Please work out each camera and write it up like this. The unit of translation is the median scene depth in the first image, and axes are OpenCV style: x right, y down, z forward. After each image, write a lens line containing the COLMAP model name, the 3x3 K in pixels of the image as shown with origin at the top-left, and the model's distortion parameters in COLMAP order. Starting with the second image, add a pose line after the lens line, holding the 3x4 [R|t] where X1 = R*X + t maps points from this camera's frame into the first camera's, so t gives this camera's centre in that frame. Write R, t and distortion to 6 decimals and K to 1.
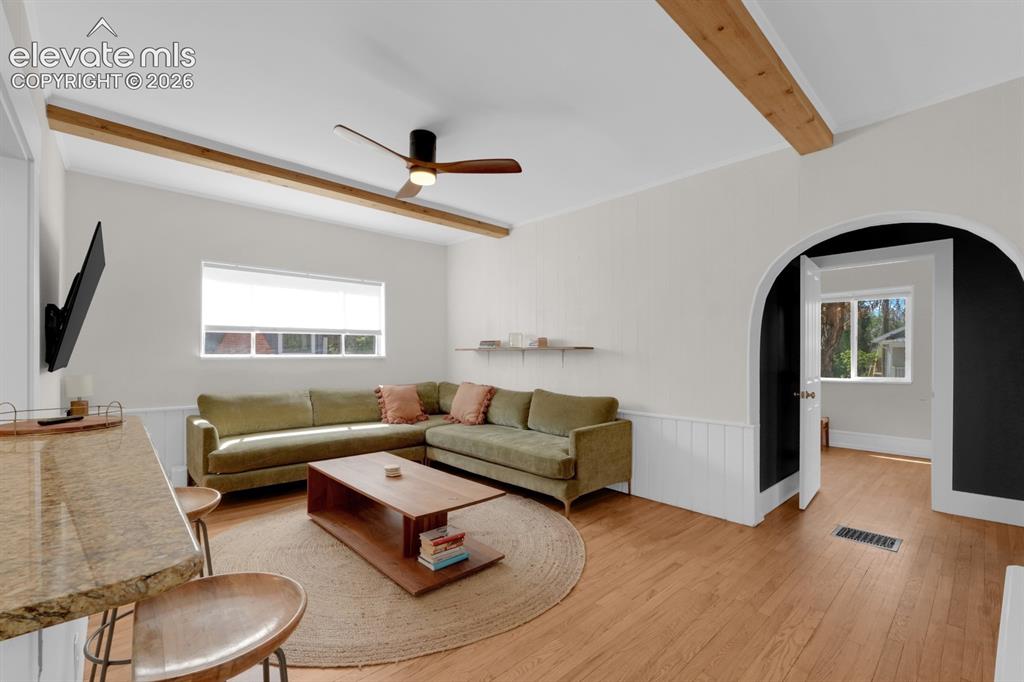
lens RADIAL K [[442.0, 0, 508.1], [0, 442.0, 356.0], [0, 0, 1]] dist [-0.000523, -0.000020]
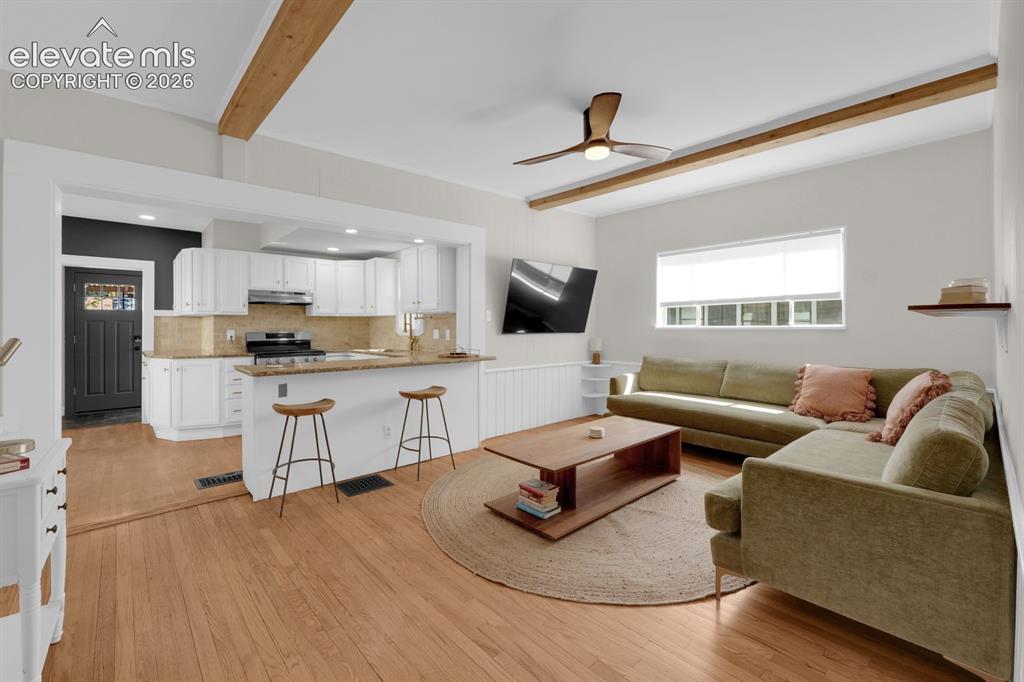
lens RADIAL K [[431.7, 0, 511.1], [0, 431.7, 325.9], [0, 0, 1]] dist [-0.000035, -0.000066]
pose [[-0.005104, -0.000340, -0.999987, 0.502109], [0.000646, 1.000000, -0.000343, -0.000921], [0.999987, -0.000647, -0.005103, 0.499715]]
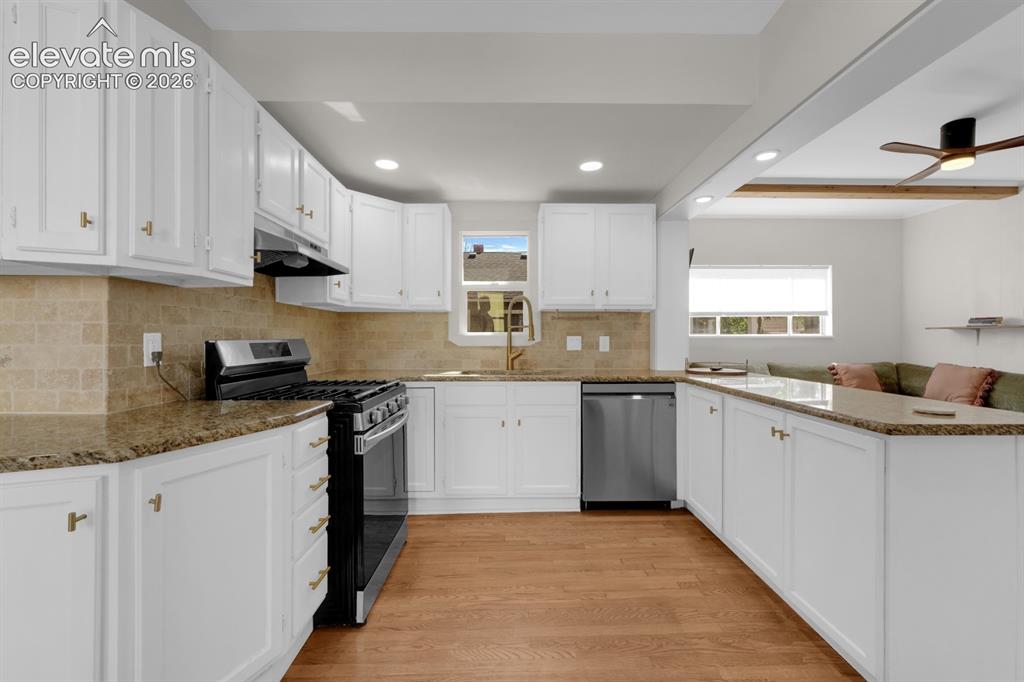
lens RADIAL K [[431.9, 0, 511.7], [0, 431.9, 336.8], [0, 0, 1]] dist [-0.000021, 0.000035]
pose [[0.743965, -0.001018, -0.668218, -0.180138], [-0.003629, 0.999978, -0.005564, 0.013017], [0.668209, 0.006564, 0.743944, -0.295569]]
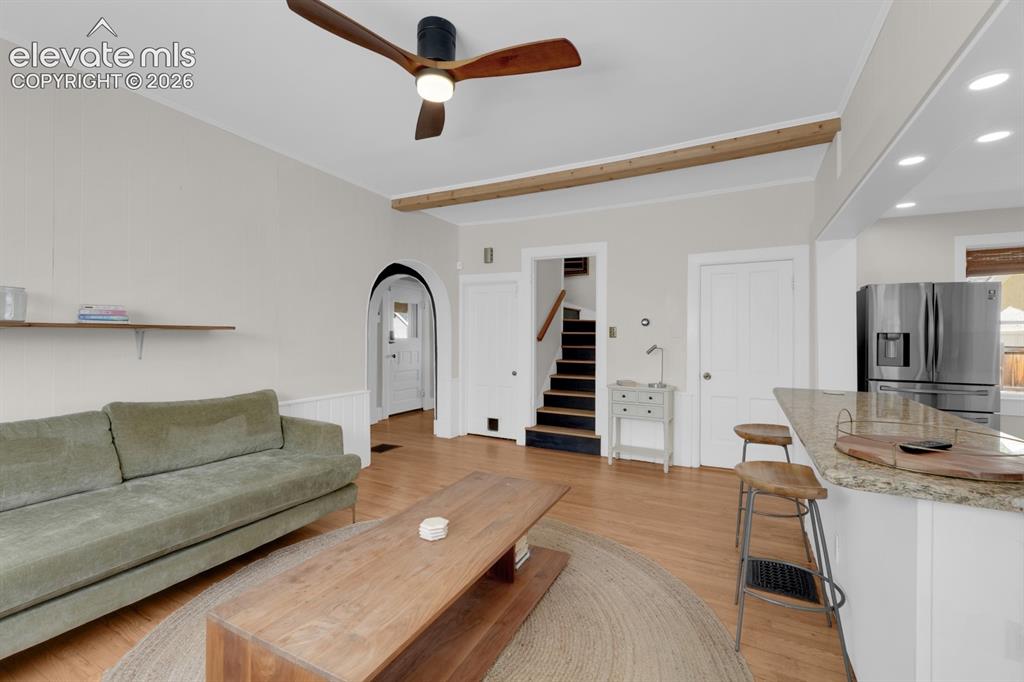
lens RADIAL K [[431.9, 0, 511.7], [0, 431.9, 336.8], [0, 0, 1]] dist [-0.000021, 0.000035]
pose [[-0.342802, -0.002055, 0.939405, -0.521071], [-0.005897, 0.999983, 0.000036, -0.005359], [-0.939389, -0.005527, -0.342808, 0.659541]]
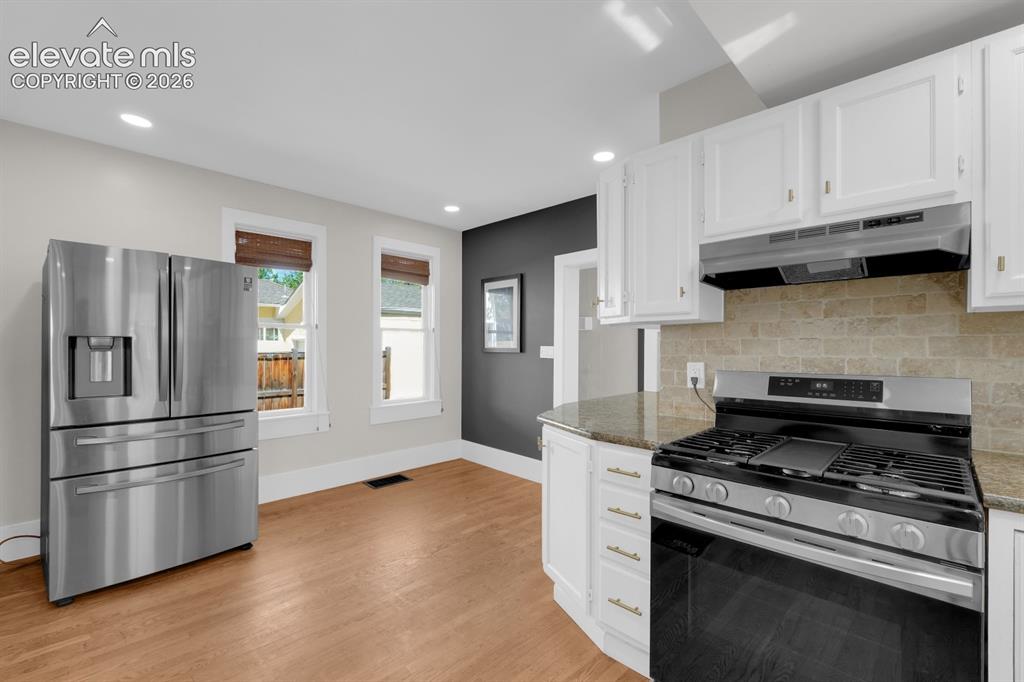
lens RADIAL K [[433.6, 0, 498.3], [0, 433.6, 345.3], [0, 0, 1]] dist [-0.001547, -0.000182]
pose [[-0.999530, 0.000165, -0.030656, -0.402455], [0.000189, 1.000000, -0.000772, -0.007515], [0.030656, -0.000777, -0.999530, 0.194344]]
